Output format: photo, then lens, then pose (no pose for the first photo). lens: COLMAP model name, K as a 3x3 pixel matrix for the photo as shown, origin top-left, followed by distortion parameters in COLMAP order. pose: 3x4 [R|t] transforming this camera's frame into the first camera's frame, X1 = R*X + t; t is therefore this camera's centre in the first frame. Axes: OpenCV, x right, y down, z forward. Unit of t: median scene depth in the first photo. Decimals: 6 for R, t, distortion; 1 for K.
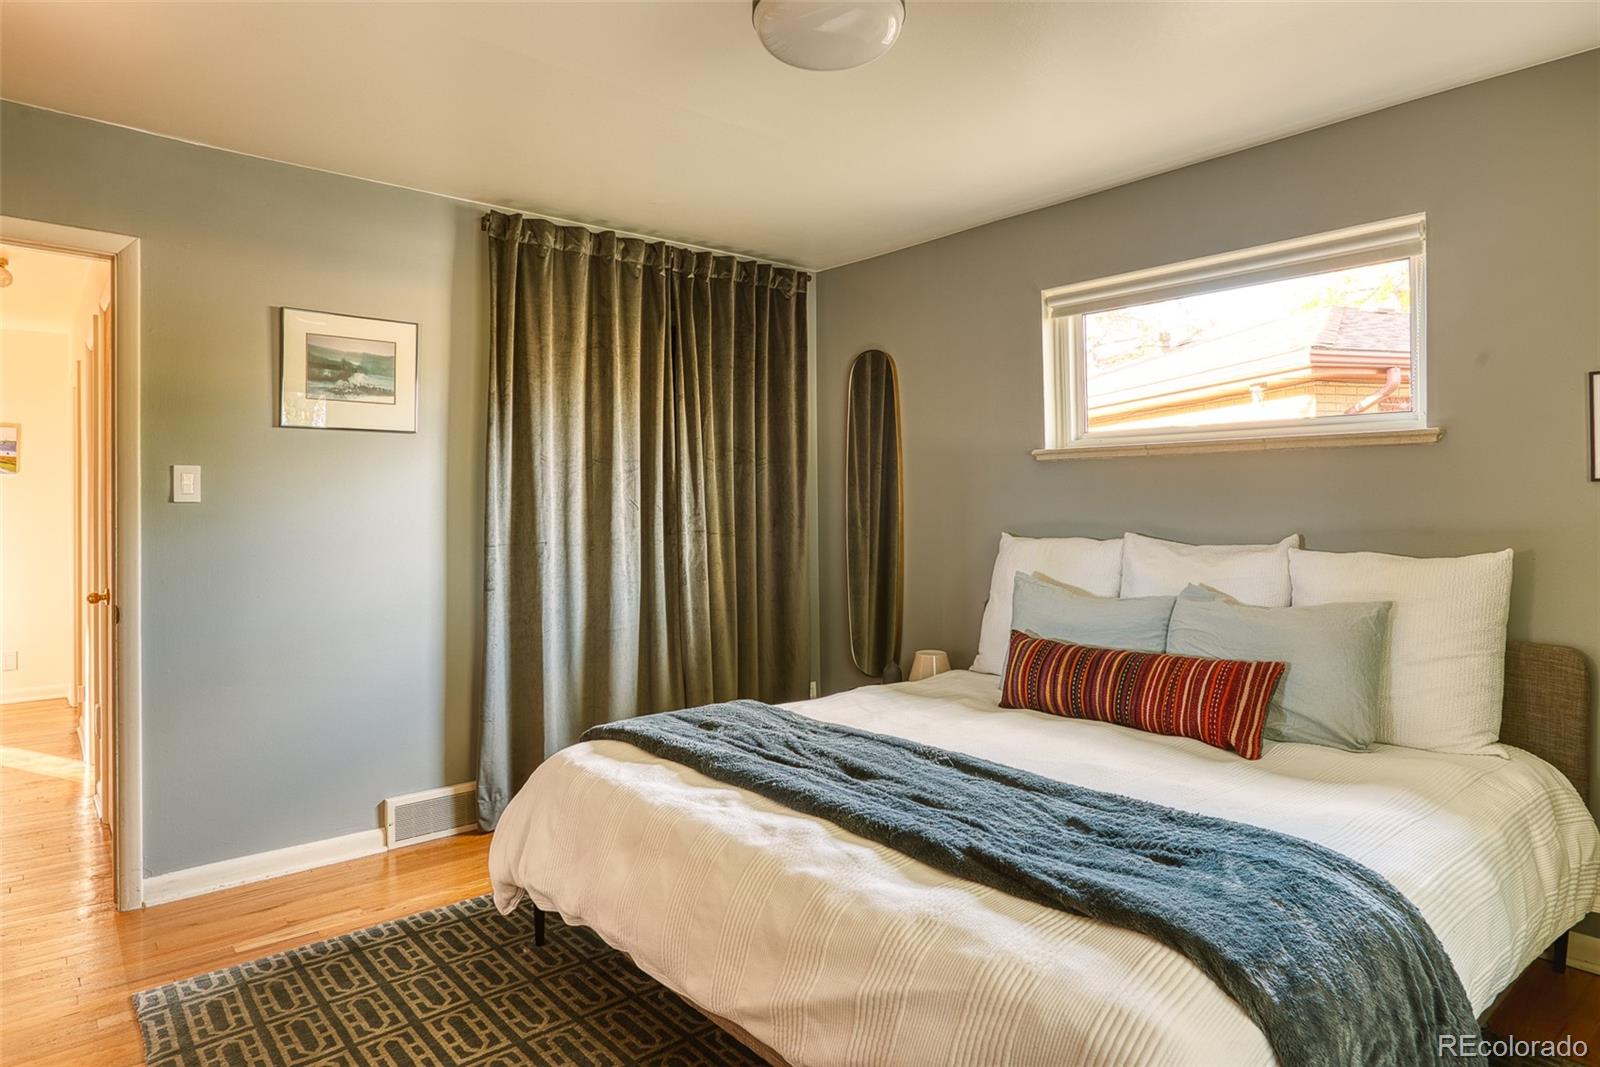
lens RADIAL K [[927.2, 0, 805.6], [0, 927.2, 517.0], [0, 0, 1]] dist [-0.019675, 0.000139]
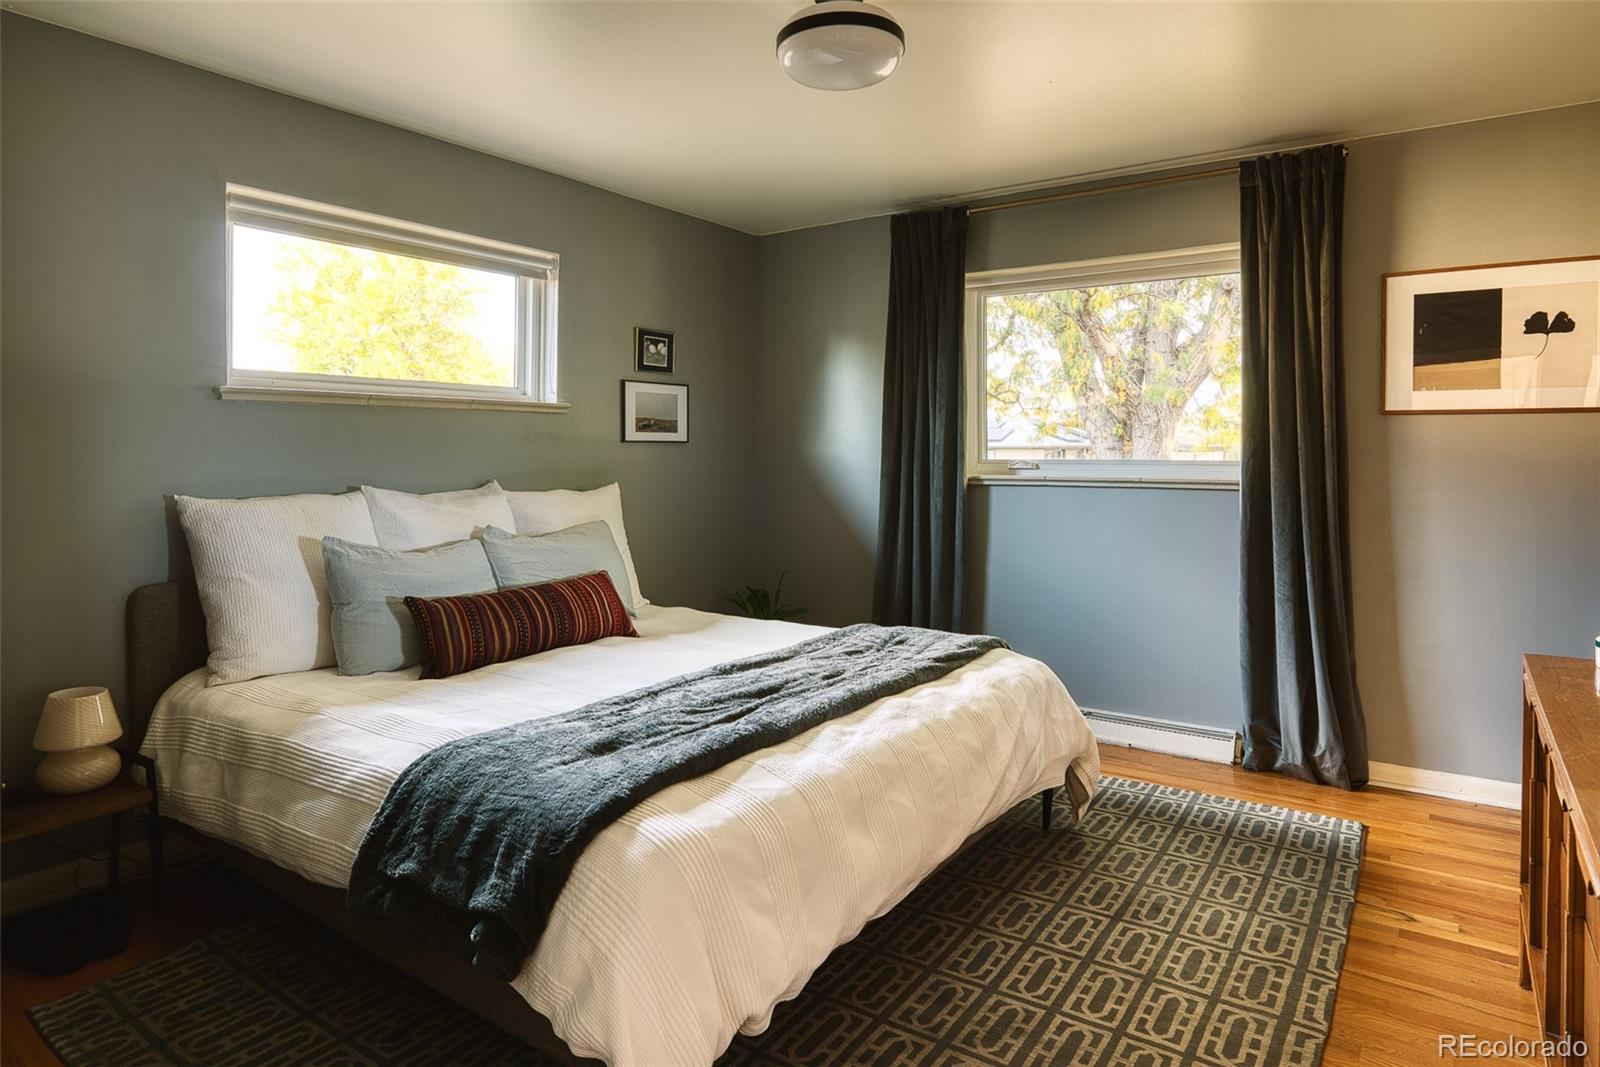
lens RADIAL K [[950.9, 0, 794.6], [0, 950.9, 461.3], [0, 0, 1]] dist [-0.002550, 0.000171]
pose [[-0.246930, -0.013054, 0.968945, -0.993419], [0.007059, 0.999858, 0.015269, -0.028156], [-0.969008, 0.010611, -0.246803, 1.138961]]
